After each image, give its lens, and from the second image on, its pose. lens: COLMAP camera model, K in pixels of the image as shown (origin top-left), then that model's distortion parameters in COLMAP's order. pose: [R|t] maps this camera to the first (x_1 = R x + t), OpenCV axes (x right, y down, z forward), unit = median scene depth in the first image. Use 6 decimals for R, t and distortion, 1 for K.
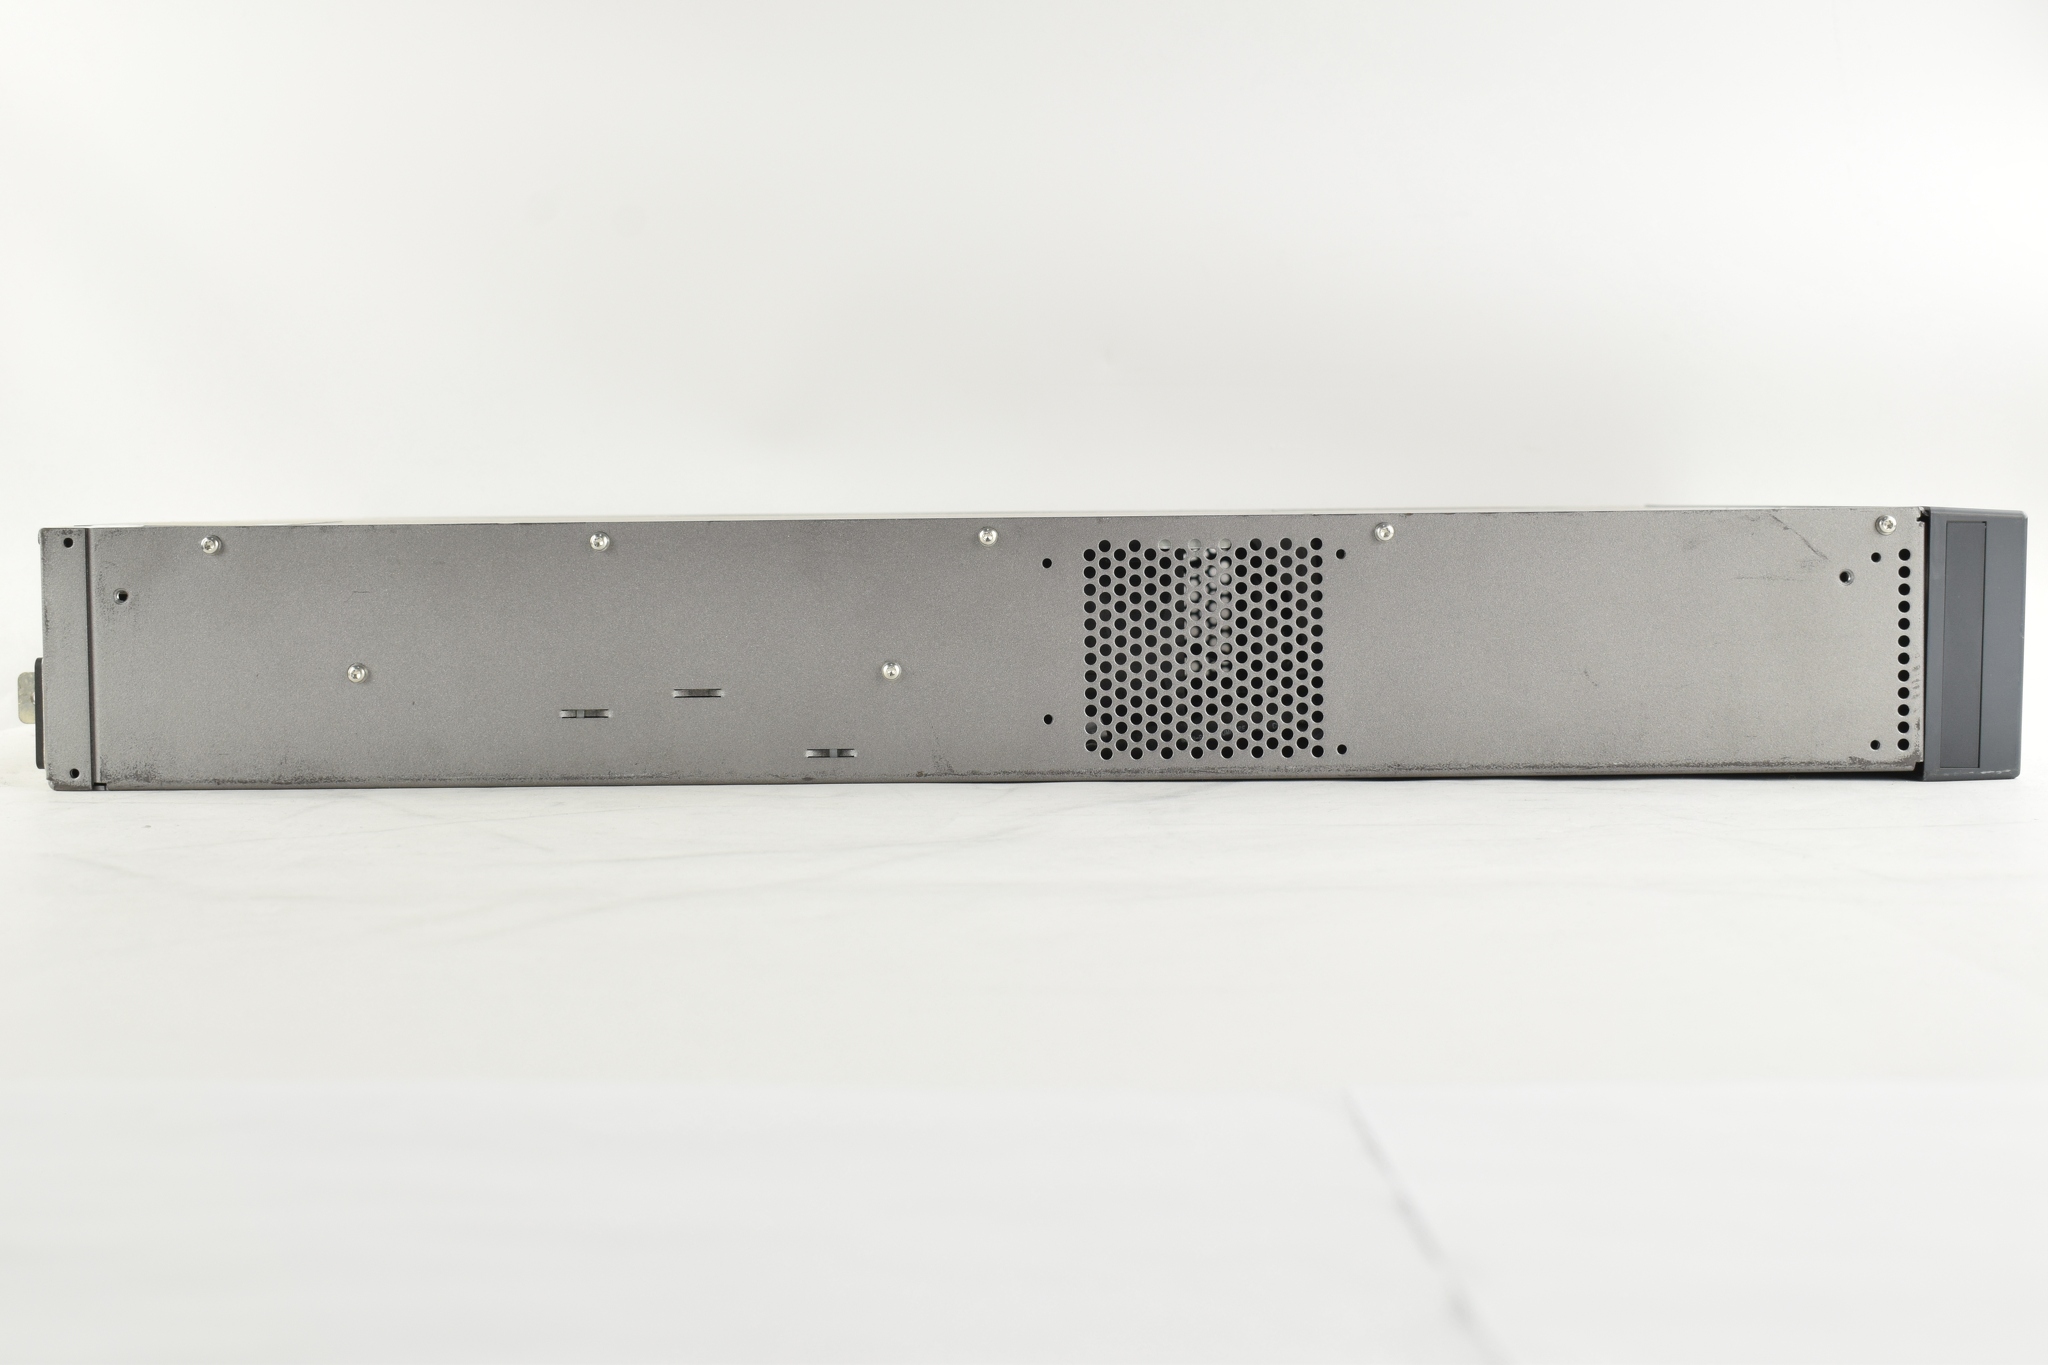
lens RADIAL K [[3022.6, 0, 1030.0], [0, 3022.6, 686.5], [0, 0, 1]] dist [0.075547, 0.000000]
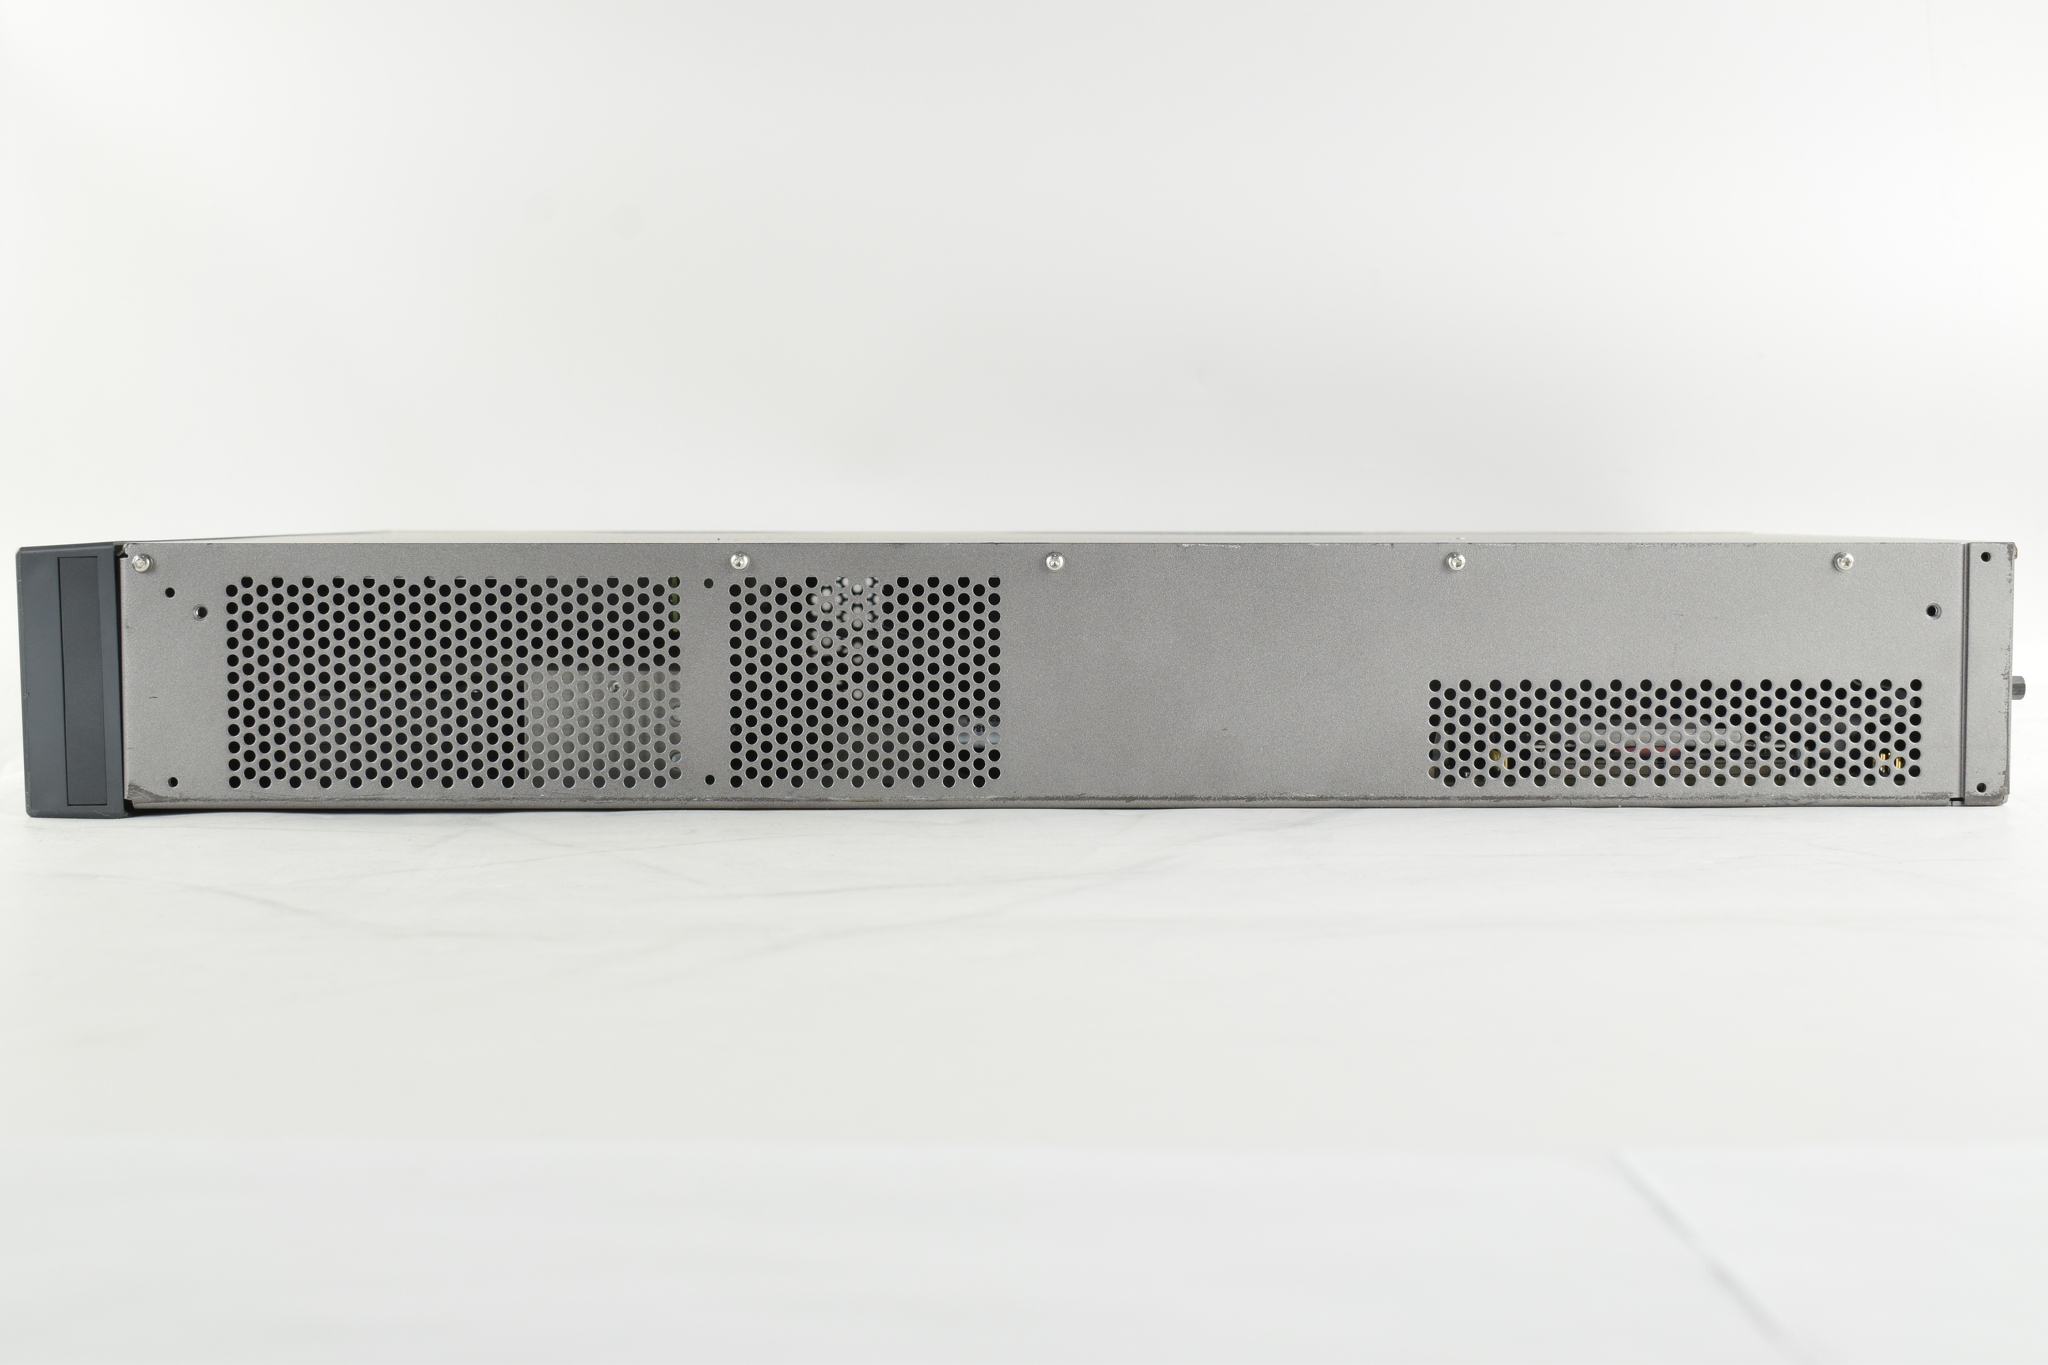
lens RADIAL K [[3022.6, 0, 1025.3], [0, 3022.6, 674.2], [0, 0, 1]] dist [0.075547, 0.000000]
pose [[0.985124, 0.005828, 0.171749, -0.193378], [-0.003491, 0.999897, -0.013907, 0.000984], [-0.171812, 0.013101, 0.985043, 0.026469]]
